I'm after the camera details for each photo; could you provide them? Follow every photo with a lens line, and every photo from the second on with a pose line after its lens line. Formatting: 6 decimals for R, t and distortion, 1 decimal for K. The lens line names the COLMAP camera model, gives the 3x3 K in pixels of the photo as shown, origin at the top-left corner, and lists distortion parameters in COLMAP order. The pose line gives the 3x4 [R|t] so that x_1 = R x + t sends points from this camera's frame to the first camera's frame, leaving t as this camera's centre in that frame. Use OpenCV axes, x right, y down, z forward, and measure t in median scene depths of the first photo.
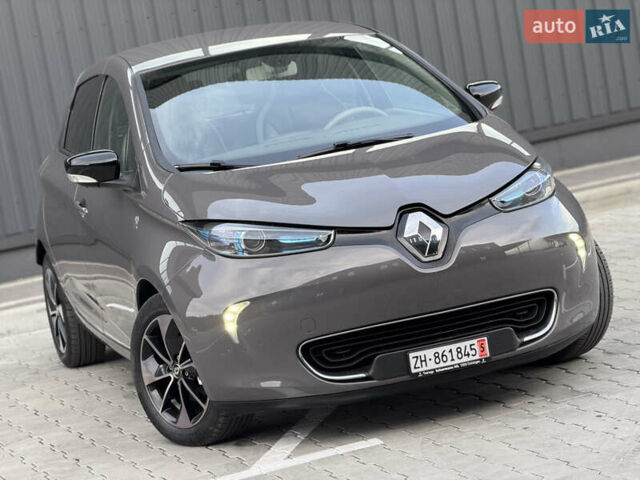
lens RADIAL K [[1911.8, 0, 320.0], [0, 1911.8, 240.0], [0, 0, 1]] dist [0.145919, 0.685683]
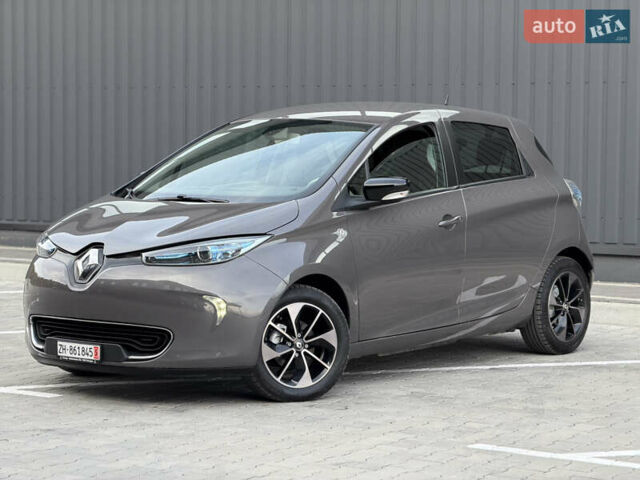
lens RADIAL K [[1911.8, 0, 320.0], [0, 1911.8, 240.0], [0, 0, 1]] dist [0.145919, 0.685683]
pose [[0.557778, 0.220528, -0.800157, 1.280775], [-0.189472, 0.972432, 0.135930, -0.245787], [0.808074, 0.075788, 0.584185, 0.304822]]
